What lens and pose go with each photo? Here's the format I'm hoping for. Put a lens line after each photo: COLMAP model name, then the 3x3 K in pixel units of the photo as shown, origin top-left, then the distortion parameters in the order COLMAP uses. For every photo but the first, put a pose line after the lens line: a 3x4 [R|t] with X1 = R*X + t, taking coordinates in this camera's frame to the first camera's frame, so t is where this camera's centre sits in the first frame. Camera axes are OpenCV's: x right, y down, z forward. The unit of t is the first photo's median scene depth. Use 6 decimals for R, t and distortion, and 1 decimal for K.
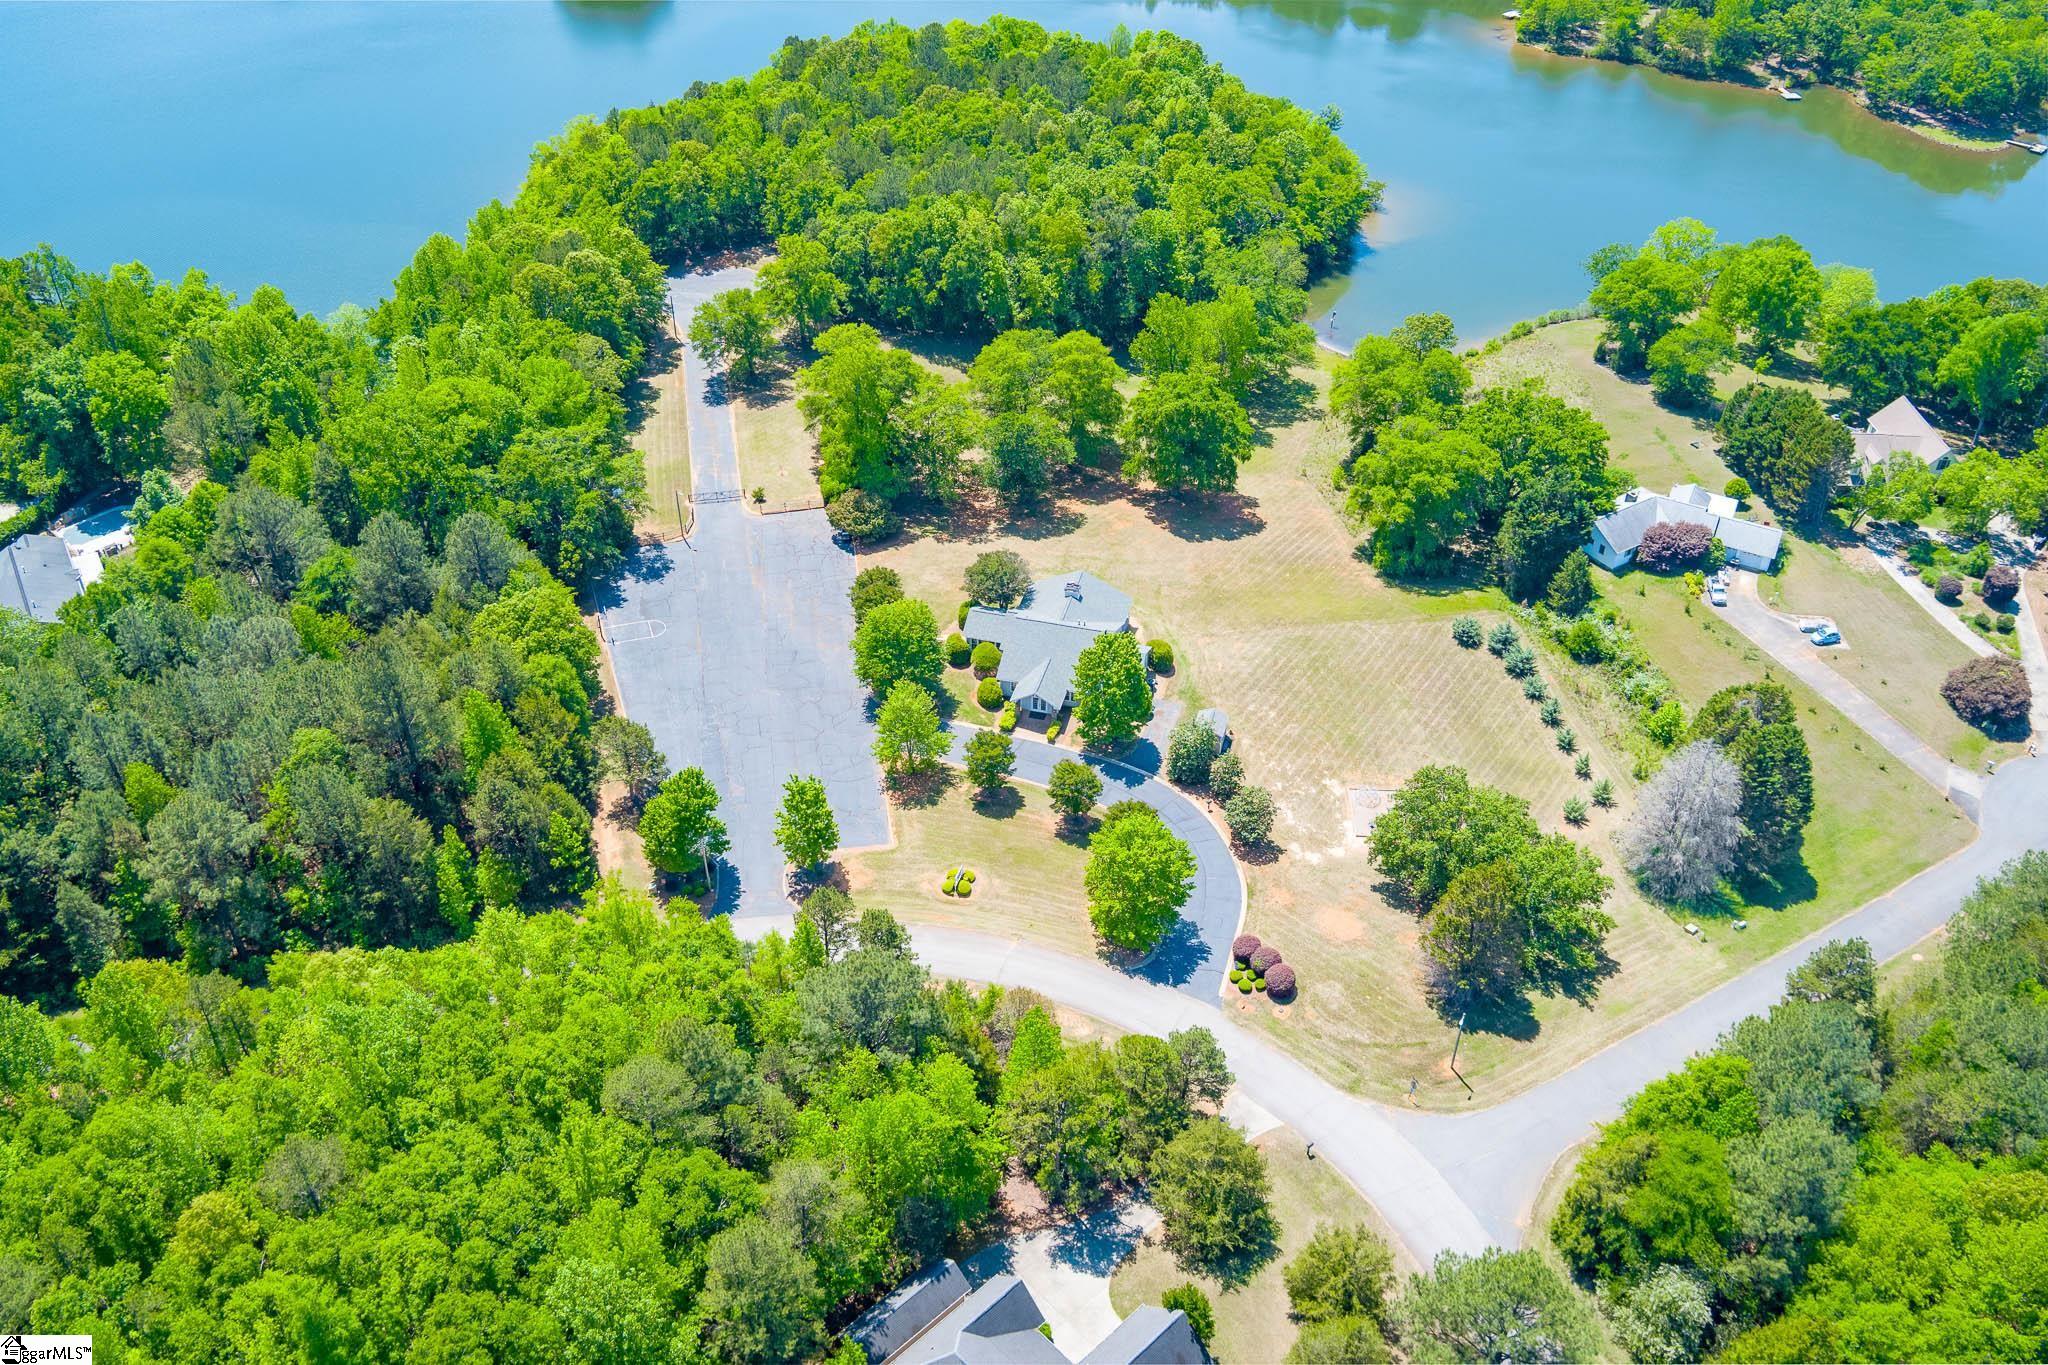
lens RADIAL K [[1652.6, 0, 1026.0], [0, 1652.6, 677.3], [0, 0, 1]] dist [-0.077123, 0.019589]
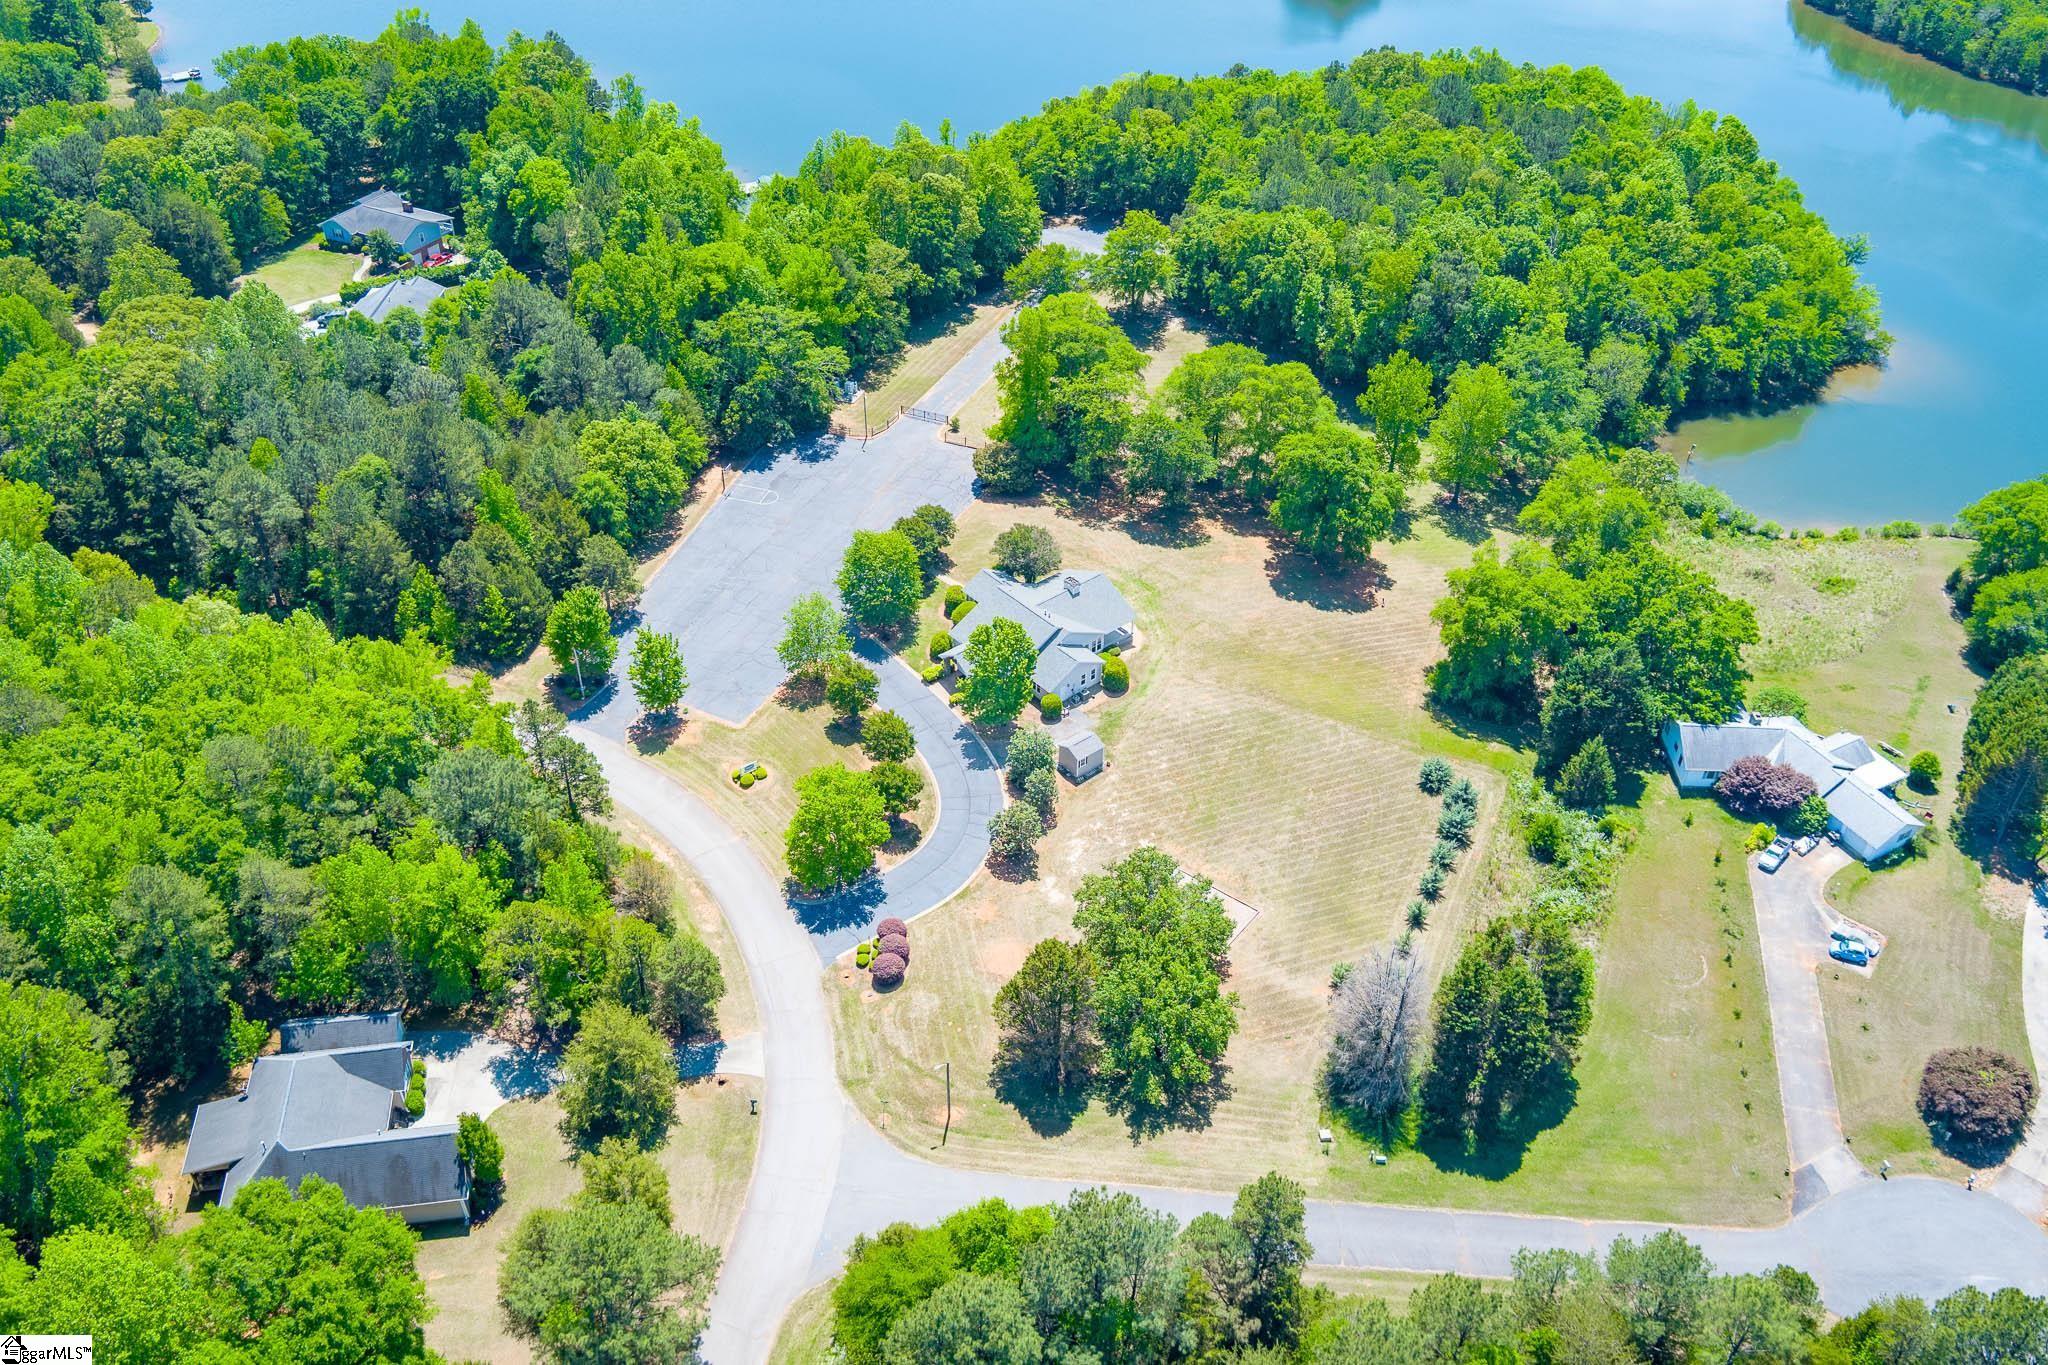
lens RADIAL K [[1652.6, 0, 1022.8], [0, 1652.6, 688.3], [0, 0, 1]] dist [-0.077123, 0.019589]
pose [[0.820686, 0.356209, -0.446755, 0.442937], [-0.355594, 0.930429, 0.088630, -0.067580], [0.447244, 0.086126, 0.890256, 0.094989]]
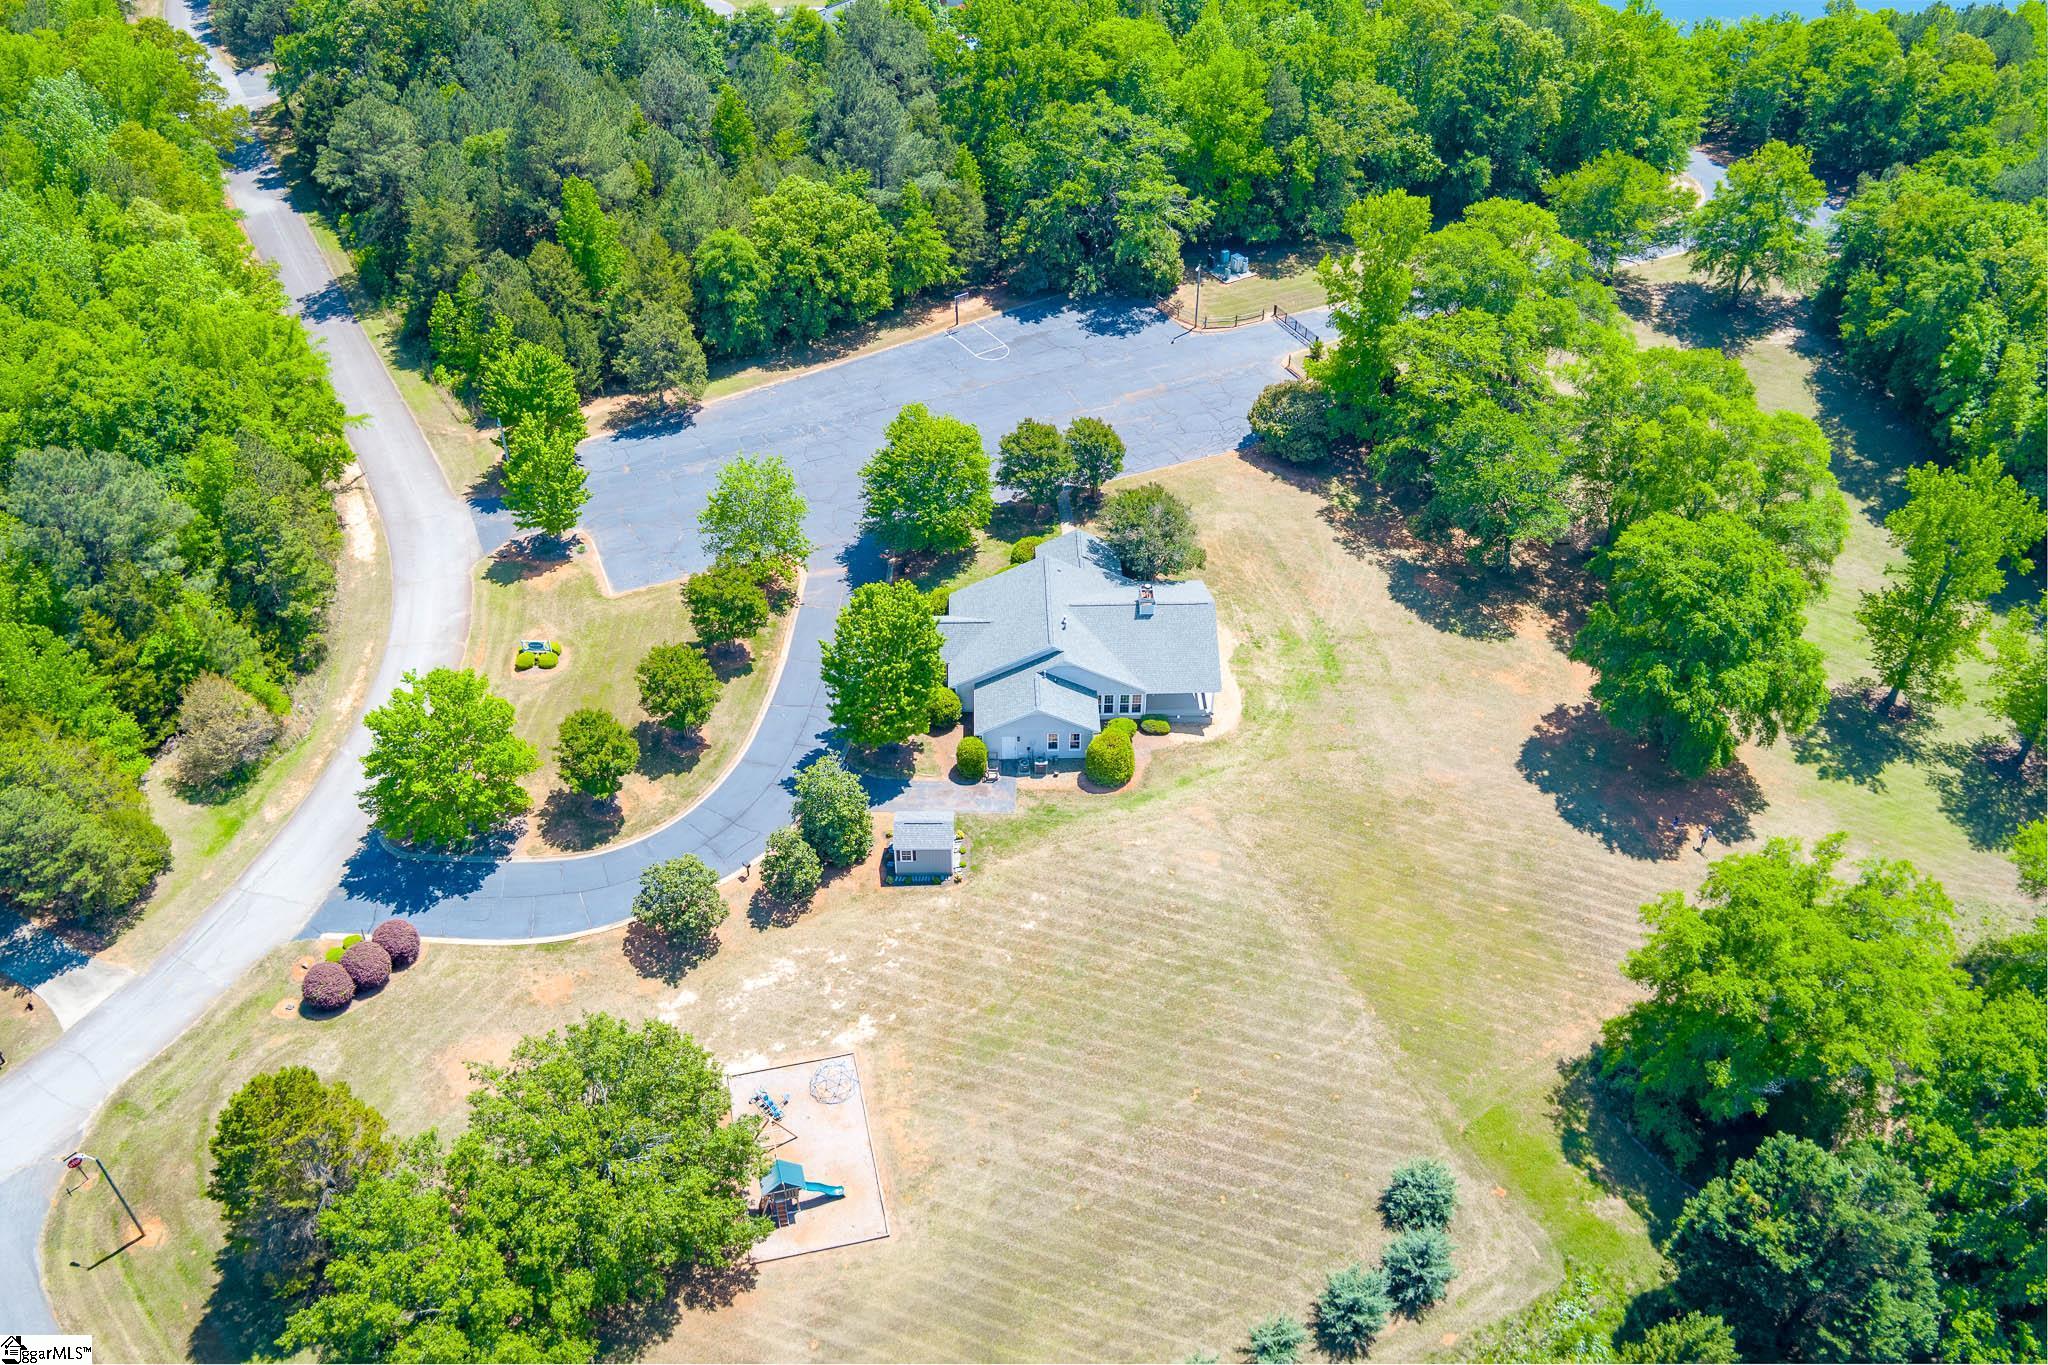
lens RADIAL K [[1652.6, 0, 1018.1], [0, 1652.6, 675.7], [0, 0, 1]] dist [-0.077123, 0.019589]
pose [[0.276824, 0.616820, -0.736819, 0.454673], [-0.587997, 0.715204, 0.377813, -0.221159], [0.760018, 0.328660, 0.560674, 0.588069]]
